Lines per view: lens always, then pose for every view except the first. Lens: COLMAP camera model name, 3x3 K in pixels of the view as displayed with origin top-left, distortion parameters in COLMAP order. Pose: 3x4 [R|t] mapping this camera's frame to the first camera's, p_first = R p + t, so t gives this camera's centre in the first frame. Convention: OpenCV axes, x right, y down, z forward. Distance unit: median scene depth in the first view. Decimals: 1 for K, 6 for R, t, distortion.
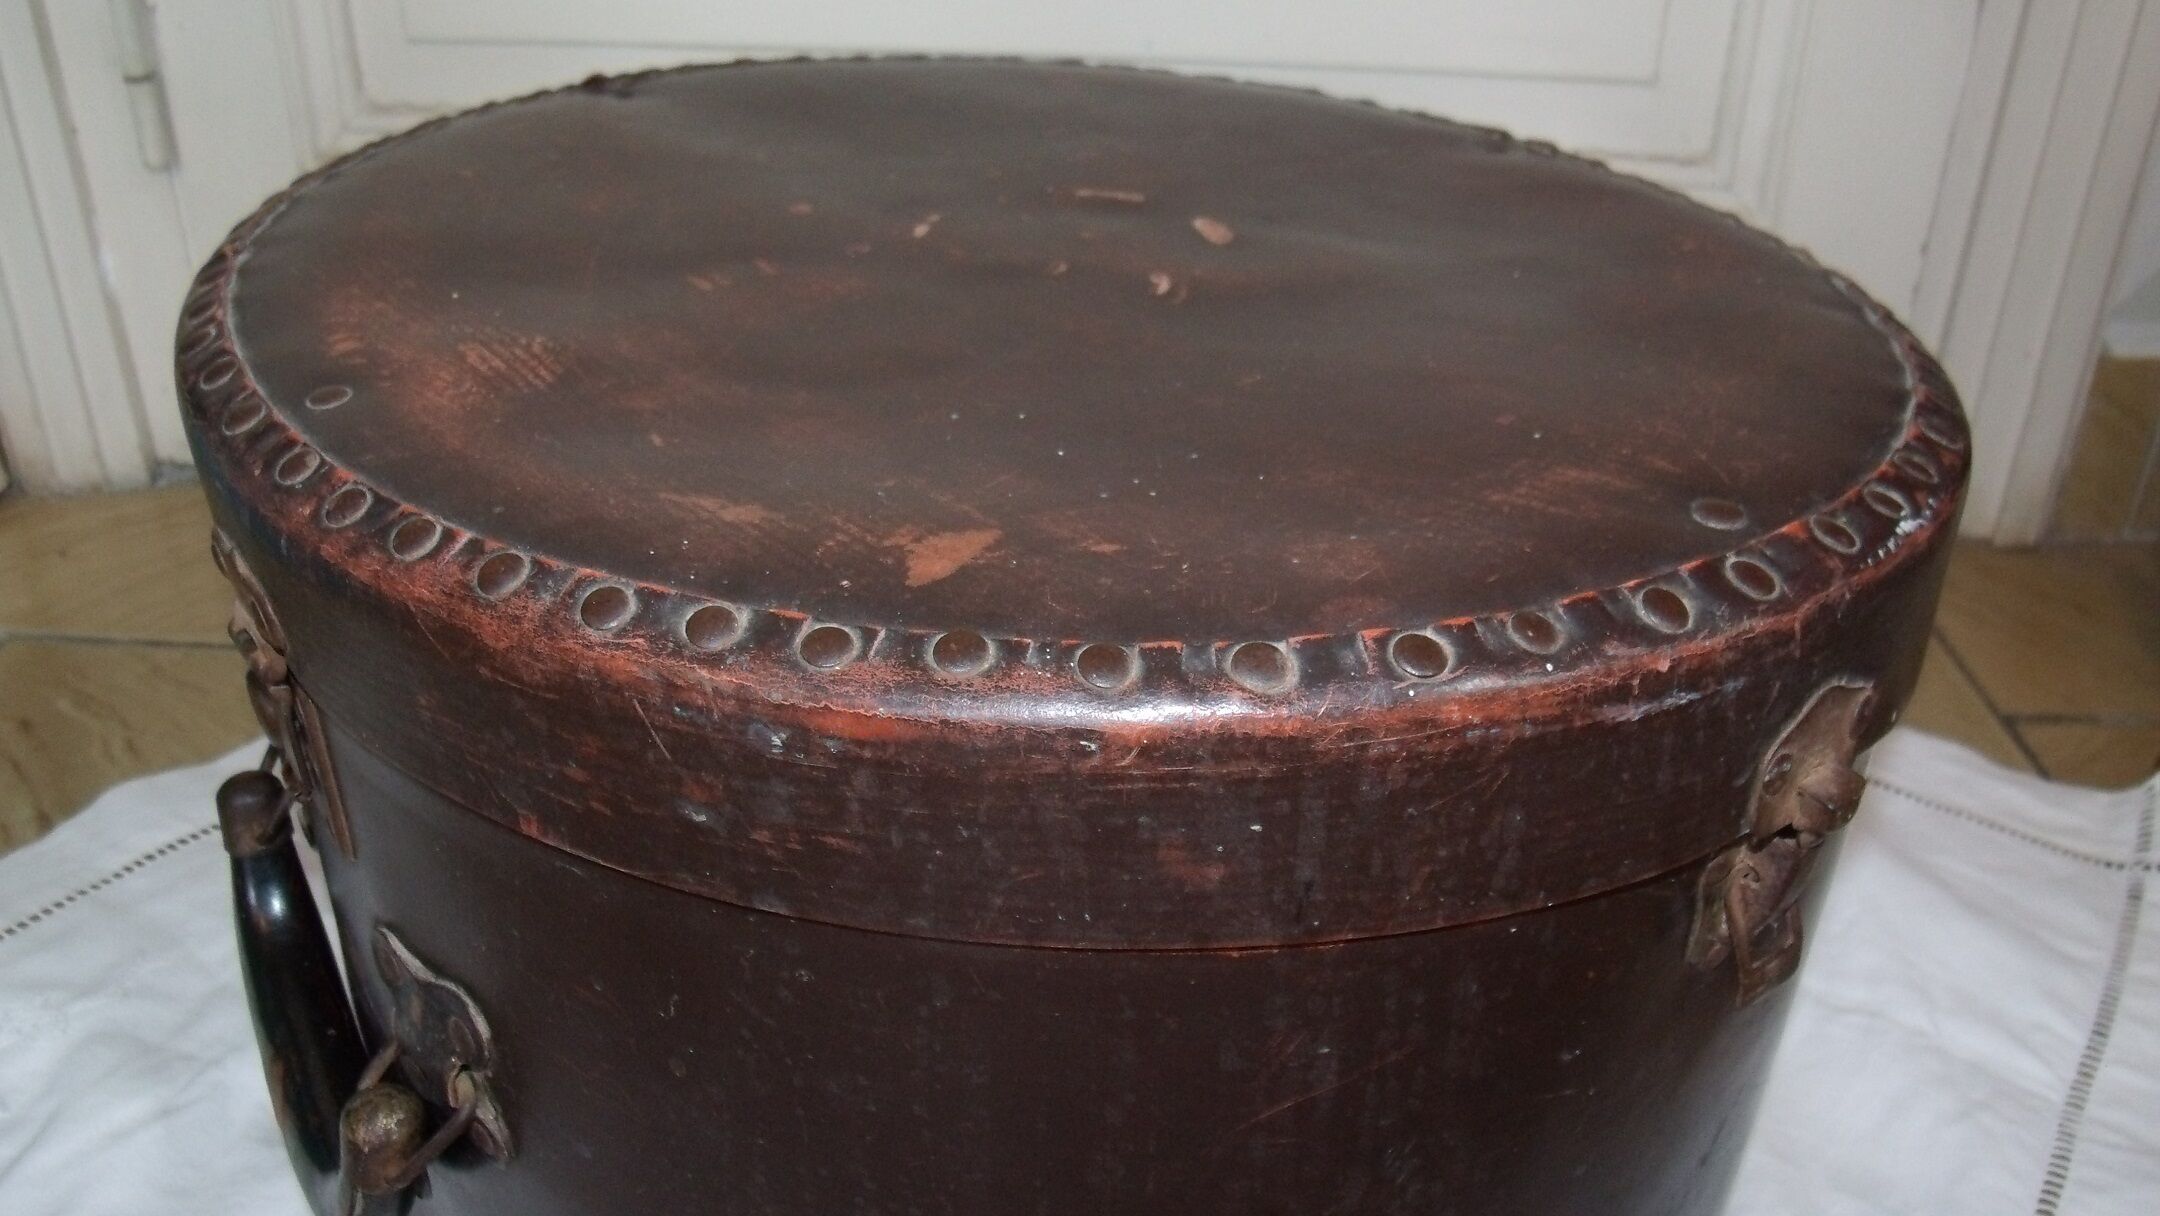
lens RADIAL K [[1736.4, 0, 1115.1], [0, 1736.4, 513.6], [0, 0, 1]] dist [-0.134604, 0.096569]
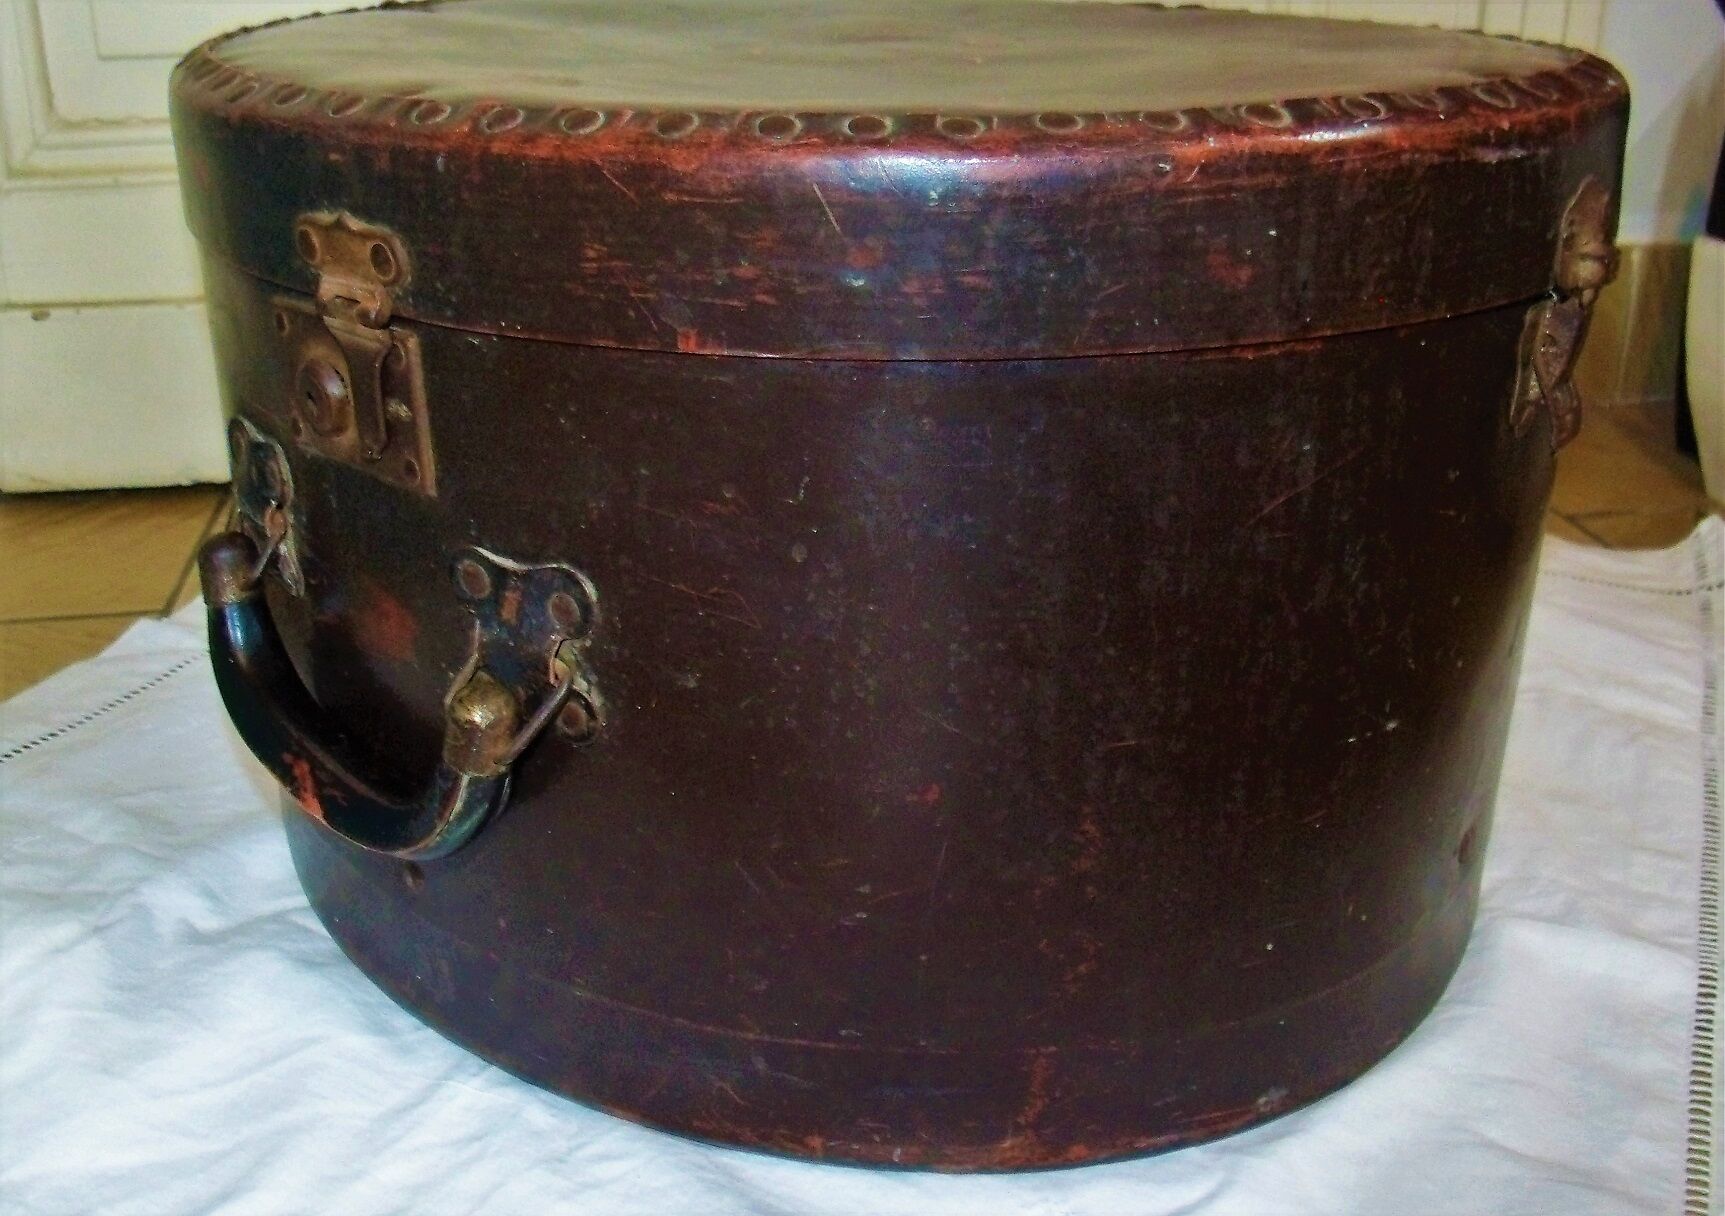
lens RADIAL K [[1731.2, 0, 859.8], [0, 1731.2, 511.7], [0, 0, 1]] dist [-0.128749, 0.096660]
pose [[0.979004, -0.096377, 0.179620, -0.500572], [0.114786, 0.988831, -0.095067, 0.481062], [-0.168452, 0.113689, 0.979132, -0.275751]]
